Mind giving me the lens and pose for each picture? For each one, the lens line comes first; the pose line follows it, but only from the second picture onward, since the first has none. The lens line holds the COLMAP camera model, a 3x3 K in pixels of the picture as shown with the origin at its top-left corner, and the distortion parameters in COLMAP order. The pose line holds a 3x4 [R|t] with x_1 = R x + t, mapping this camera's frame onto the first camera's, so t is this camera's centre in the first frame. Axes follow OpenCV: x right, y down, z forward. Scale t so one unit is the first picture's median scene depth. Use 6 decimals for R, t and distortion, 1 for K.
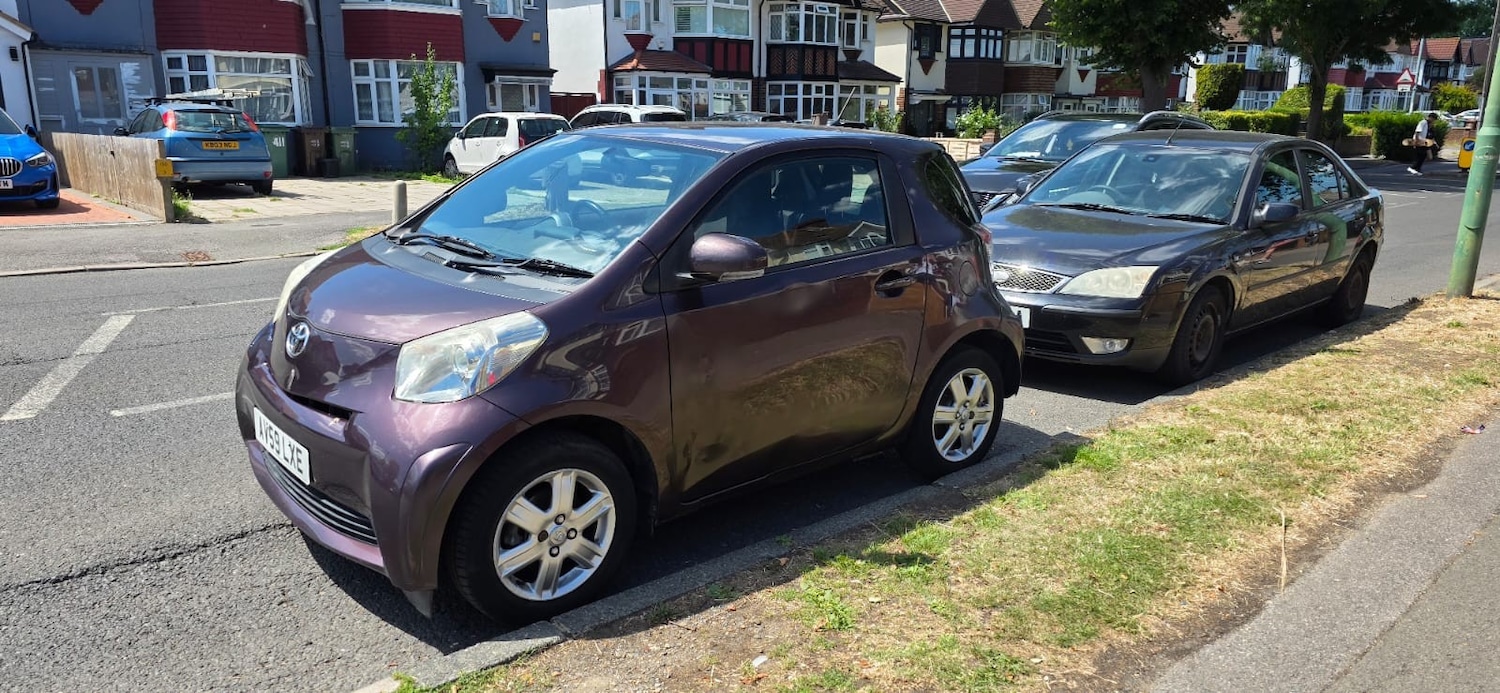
lens RADIAL K [[1075.8, 0, 753.4], [0, 1075.8, 318.1], [0, 0, 1]] dist [0.026179, -0.000344]
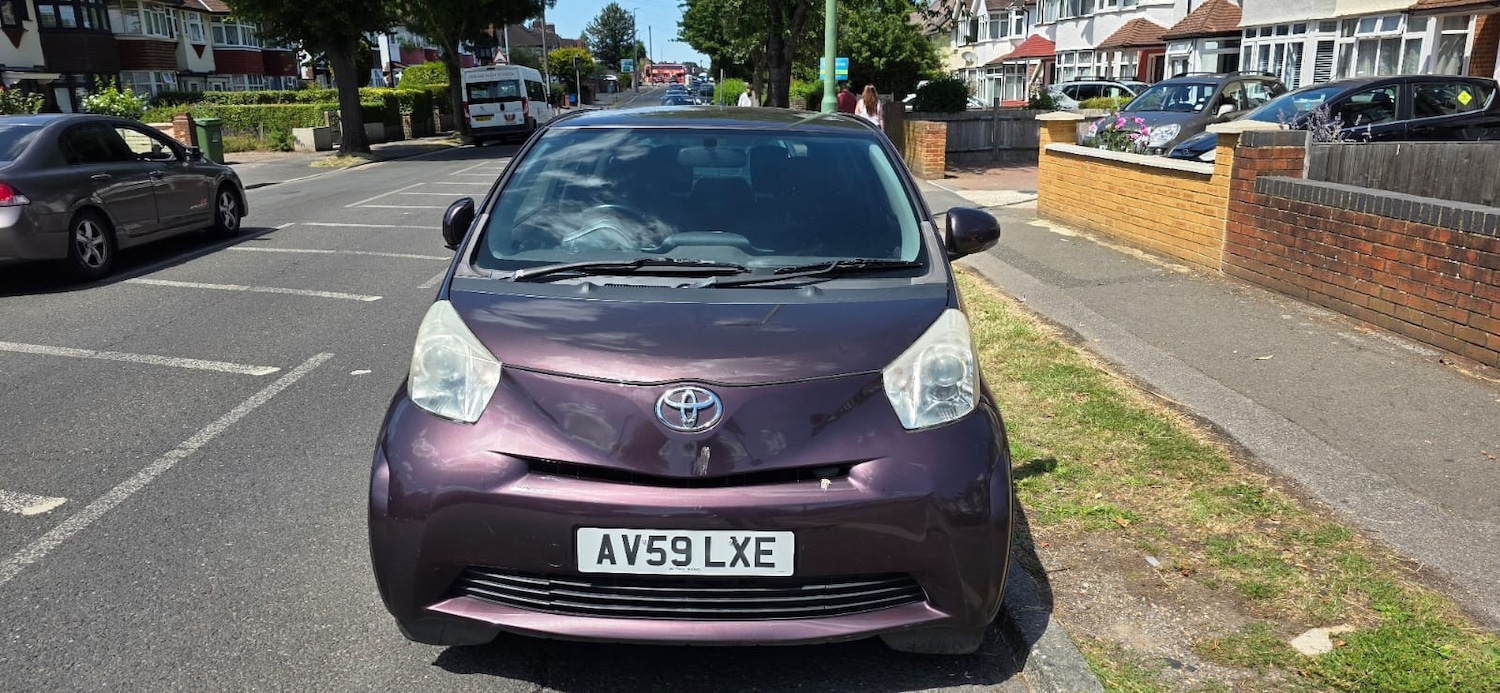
lens RADIAL K [[1030.6, 0, 750.0], [0, 1030.6, 346.5], [0, 0, 1]] dist [0.059322, -0.045526]
pose [[0.644180, -0.203966, 0.737177, -0.115349], [0.164007, 0.978206, 0.127338, -0.013707], [-0.747083, 0.038874, 0.663593, 0.061286]]
